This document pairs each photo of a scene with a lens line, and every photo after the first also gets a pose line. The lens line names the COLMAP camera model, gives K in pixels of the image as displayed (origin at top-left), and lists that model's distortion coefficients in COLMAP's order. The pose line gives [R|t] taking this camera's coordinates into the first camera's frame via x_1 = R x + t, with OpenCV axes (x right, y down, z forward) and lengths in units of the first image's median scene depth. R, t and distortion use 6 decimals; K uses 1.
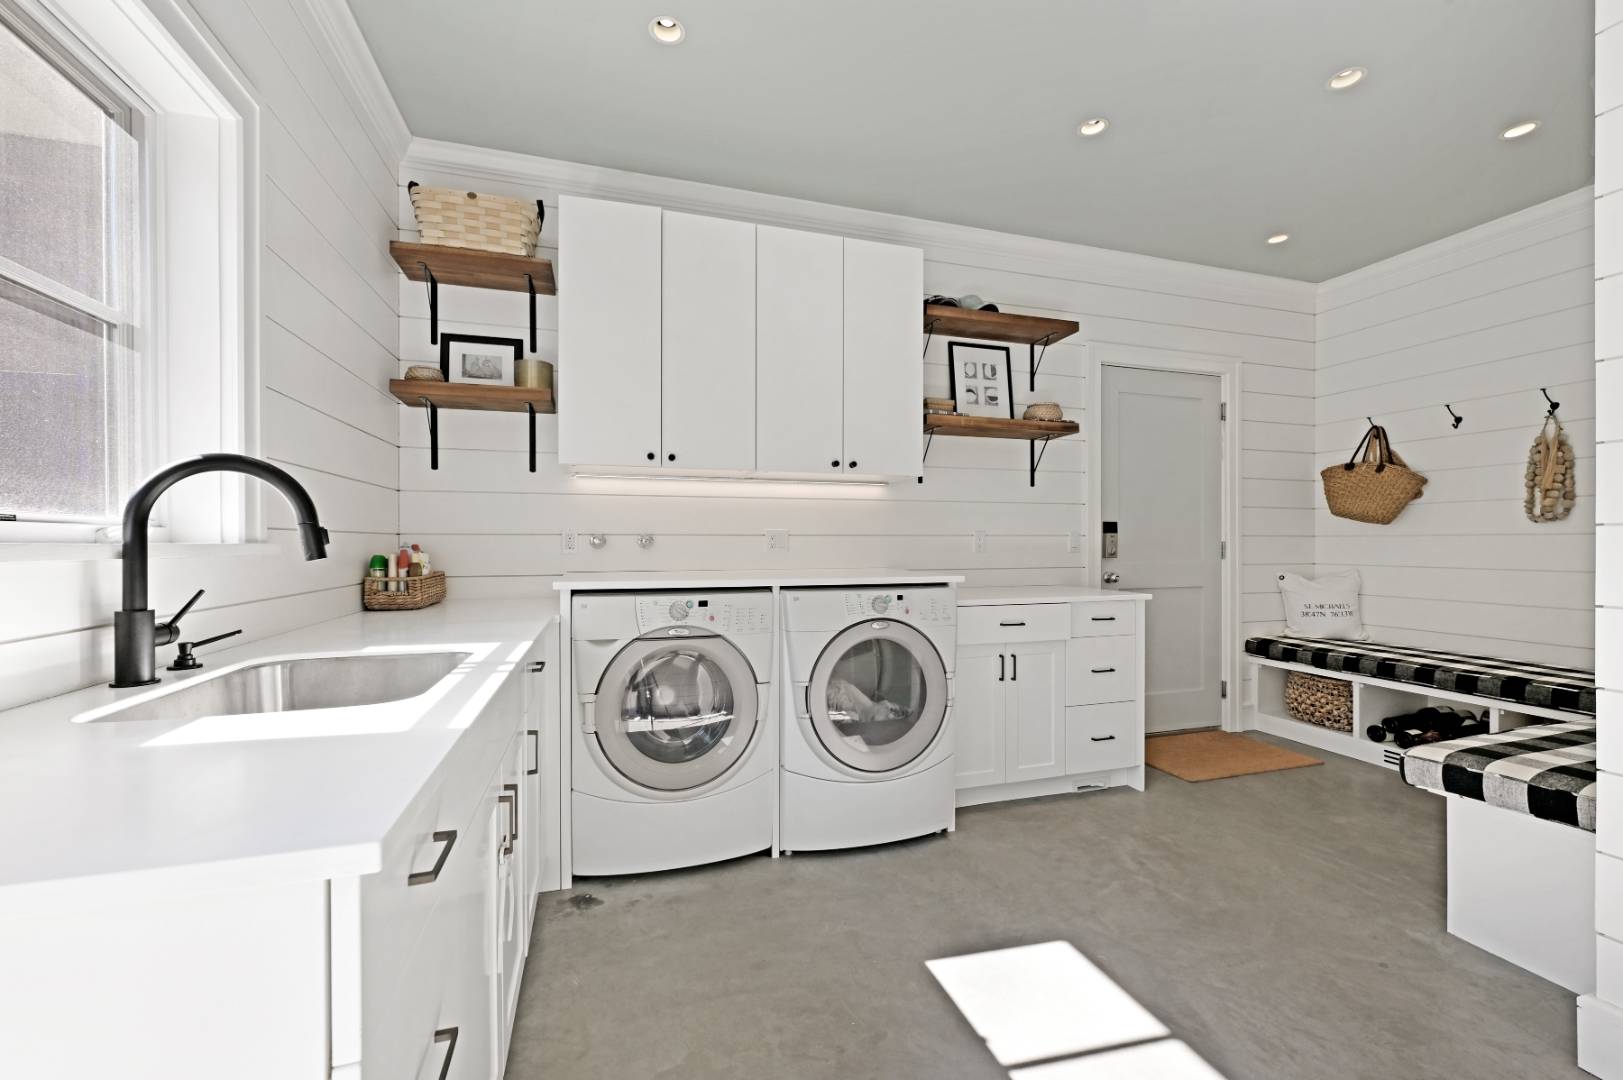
lens RADIAL K [[651.9, 0, 808.6], [0, 651.9, 546.4], [0, 0, 1]] dist [-0.003951, 0.000082]
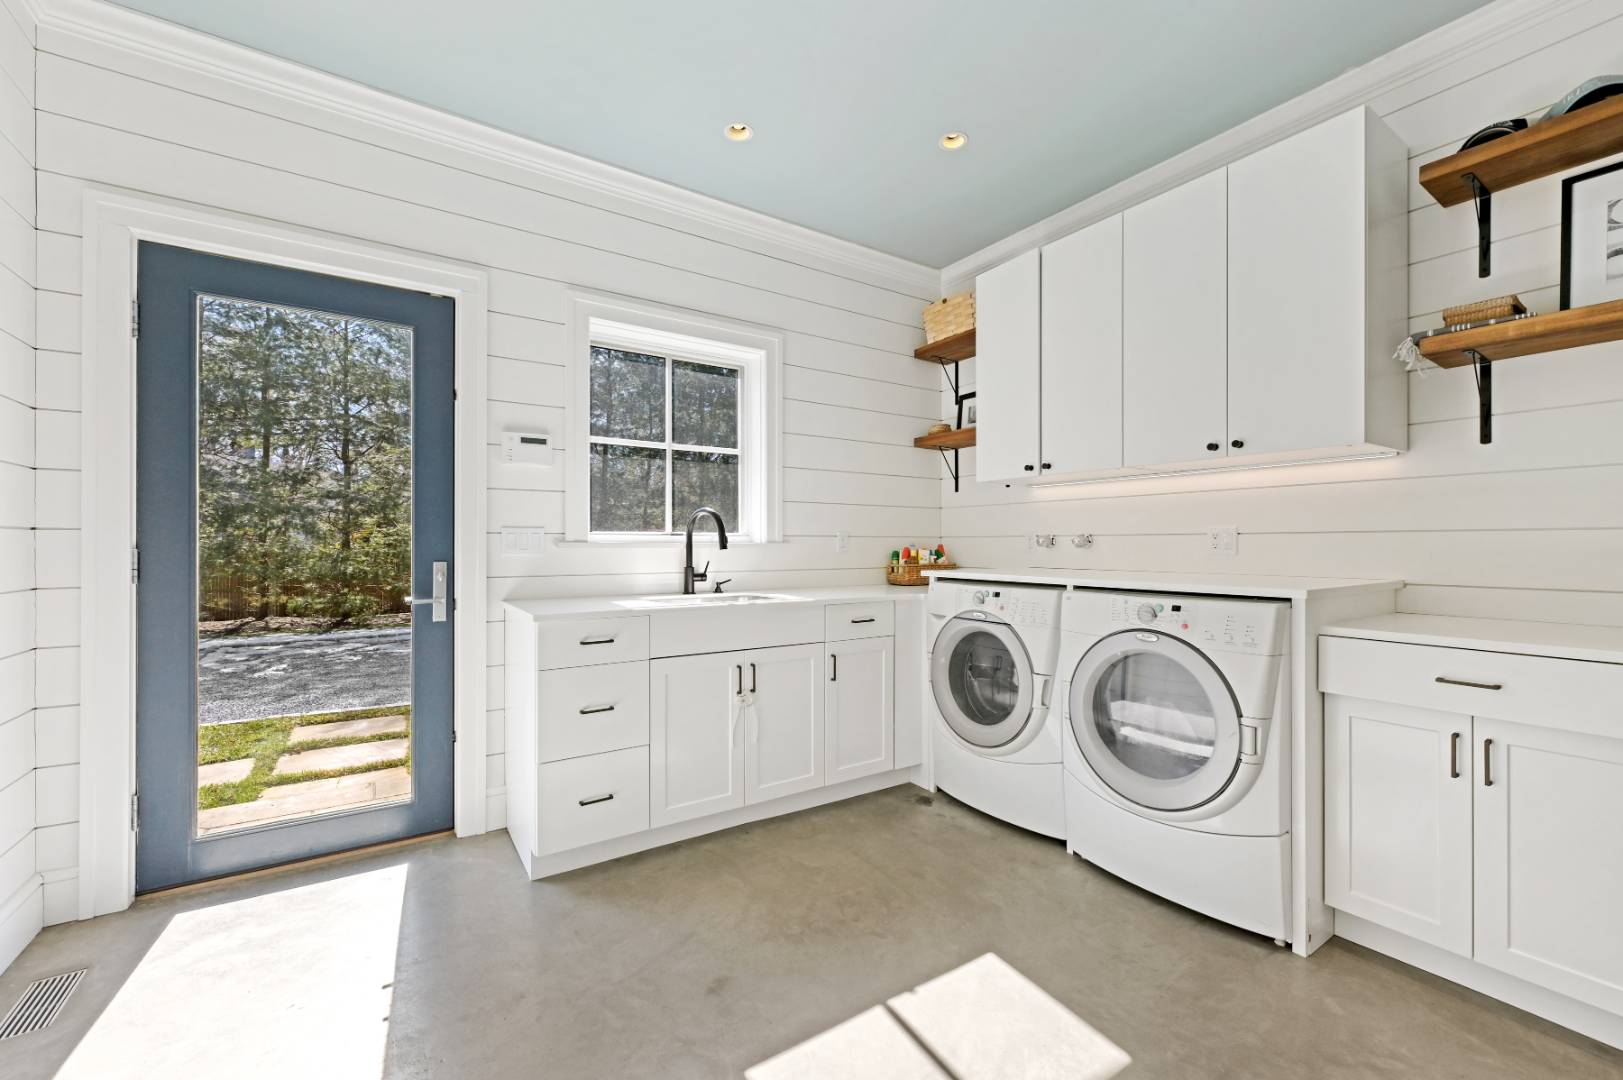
lens RADIAL K [[651.9, 0, 807.6], [0, 651.9, 541.1], [0, 0, 1]] dist [-0.003951, 0.000082]
pose [[0.278230, -0.003895, -0.960507, 0.806536], [-0.004069, 0.999978, -0.005234, -0.000434], [0.960506, 0.005364, 0.278208, 0.323026]]
